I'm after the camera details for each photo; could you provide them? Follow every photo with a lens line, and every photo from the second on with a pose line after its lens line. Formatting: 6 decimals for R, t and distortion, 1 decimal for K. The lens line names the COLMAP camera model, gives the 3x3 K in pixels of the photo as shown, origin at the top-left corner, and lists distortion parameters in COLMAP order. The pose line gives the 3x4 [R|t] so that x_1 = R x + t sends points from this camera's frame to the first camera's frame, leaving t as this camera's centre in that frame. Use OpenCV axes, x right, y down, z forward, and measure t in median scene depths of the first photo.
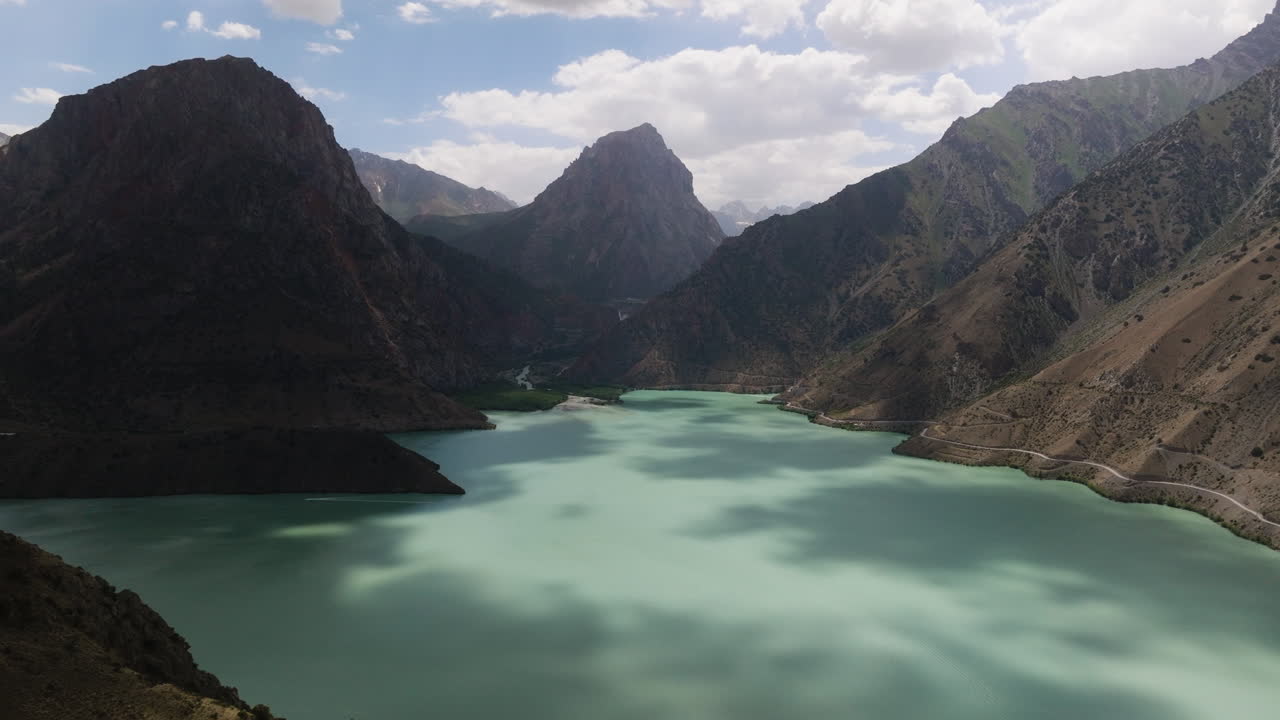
lens RADIAL K [[1464.7, 0, 640.0], [0, 1464.7, 360.0], [0, 0, 1]] dist [0.010486, 0.033623]
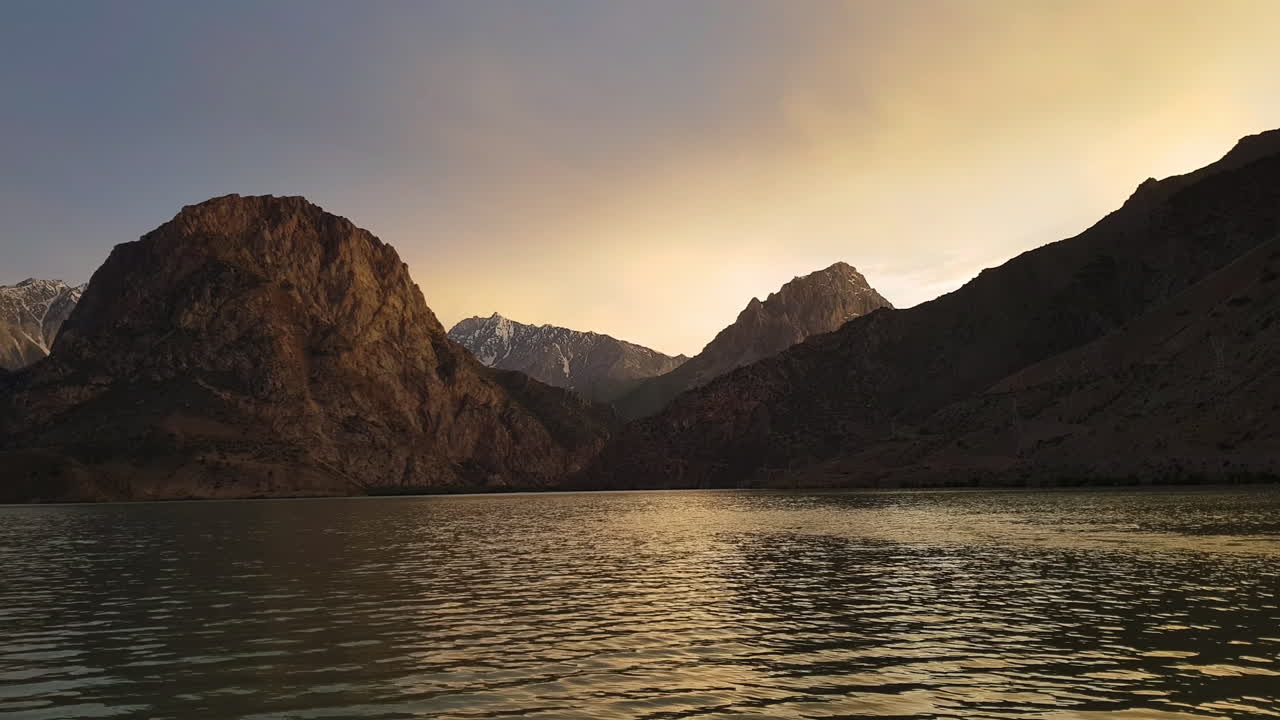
lens RADIAL K [[1464.7, 0, 640.0], [0, 1464.7, 360.0], [0, 0, 1]] dist [0.010486, 0.033623]
pose [[0.905814, -0.103445, -0.410853, 0.346795], [0.008357, 0.973909, -0.226785, 0.134089], [0.423593, 0.201992, 0.883045, 0.229412]]
